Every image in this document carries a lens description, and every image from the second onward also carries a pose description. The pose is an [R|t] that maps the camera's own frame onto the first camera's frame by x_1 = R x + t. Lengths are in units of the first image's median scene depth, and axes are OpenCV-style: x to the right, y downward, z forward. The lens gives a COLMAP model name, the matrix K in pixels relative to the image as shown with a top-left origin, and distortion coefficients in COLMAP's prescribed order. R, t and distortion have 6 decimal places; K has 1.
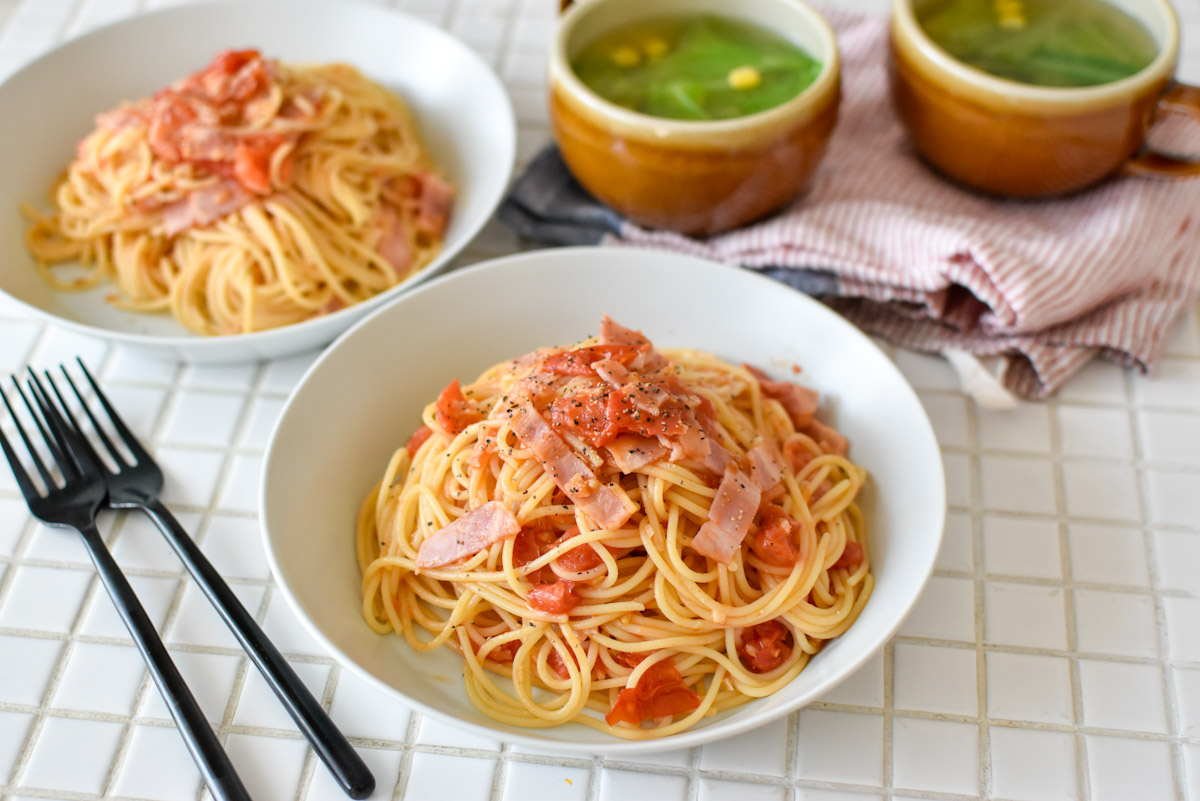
lens RADIAL K [[1855.4, 0, 600.0], [0, 1855.4, 400.5], [0, 0, 1]] dist [0.007554, 0.014511]
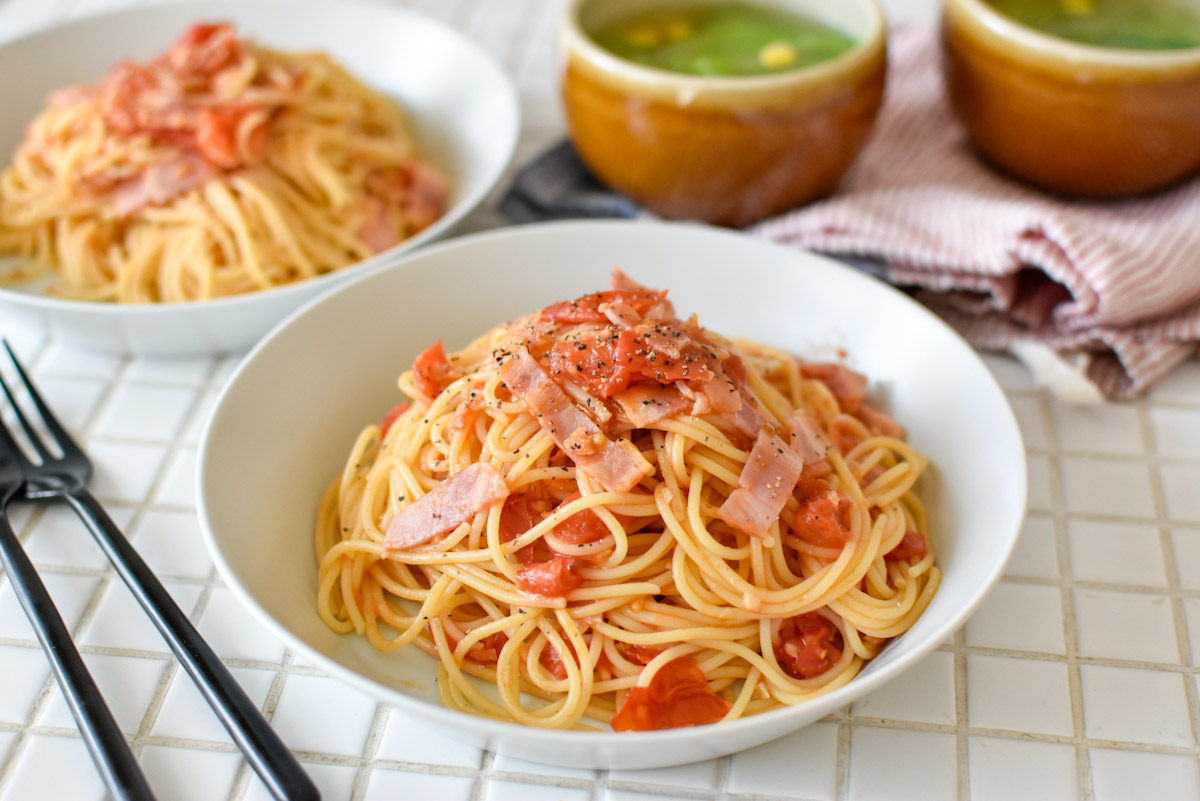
lens RADIAL K [[1855.4, 0, 600.0], [0, 1855.4, 400.5], [0, 0, 1]] dist [0.007554, 0.014511]
pose [[0.999865, 0.009230, -0.013620, 0.007620], [-0.010959, 0.991075, -0.132857, 0.131778], [0.012272, 0.132988, 0.991042, 0.175833]]
